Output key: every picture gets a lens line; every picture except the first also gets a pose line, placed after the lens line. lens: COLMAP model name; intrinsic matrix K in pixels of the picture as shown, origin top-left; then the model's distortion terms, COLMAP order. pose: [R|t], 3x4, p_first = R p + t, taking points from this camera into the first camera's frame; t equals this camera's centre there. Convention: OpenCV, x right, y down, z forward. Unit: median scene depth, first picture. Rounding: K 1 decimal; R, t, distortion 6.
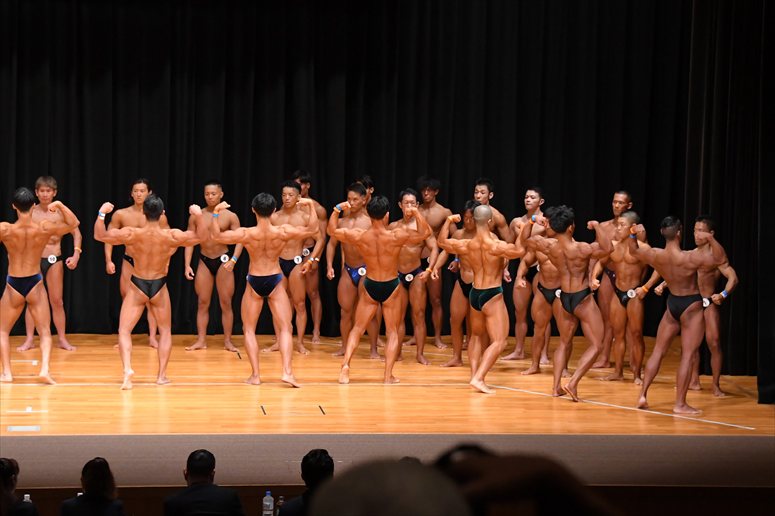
lens RADIAL K [[2743.2, 0, 391.2], [0, 2743.2, 258.4], [0, 0, 1]] dist [0.737413, 0.000000]
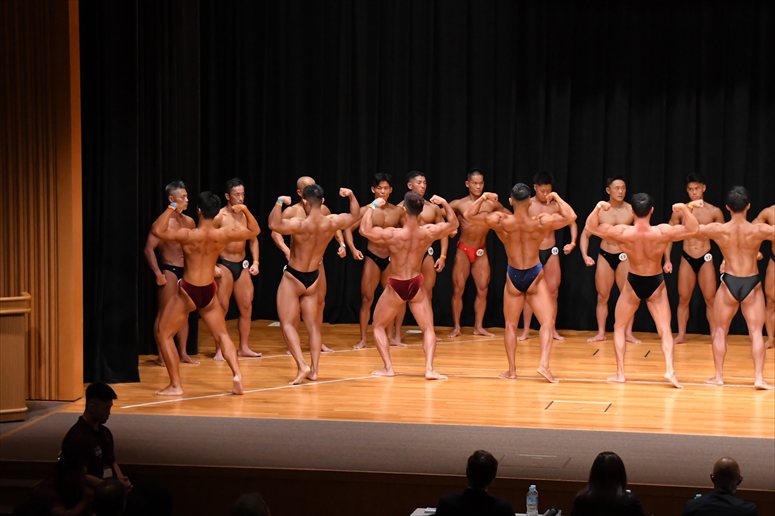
lens RADIAL K [[2743.2, 0, 390.4], [0, 2743.2, 256.0], [0, 0, 1]] dist [0.737413, 0.000000]
pose [[0.945711, 0.012242, -0.324777, 0.176350], [-0.013099, 0.999914, -0.000453, 0.001944], [0.324743, 0.004683, 0.945791, 0.032289]]
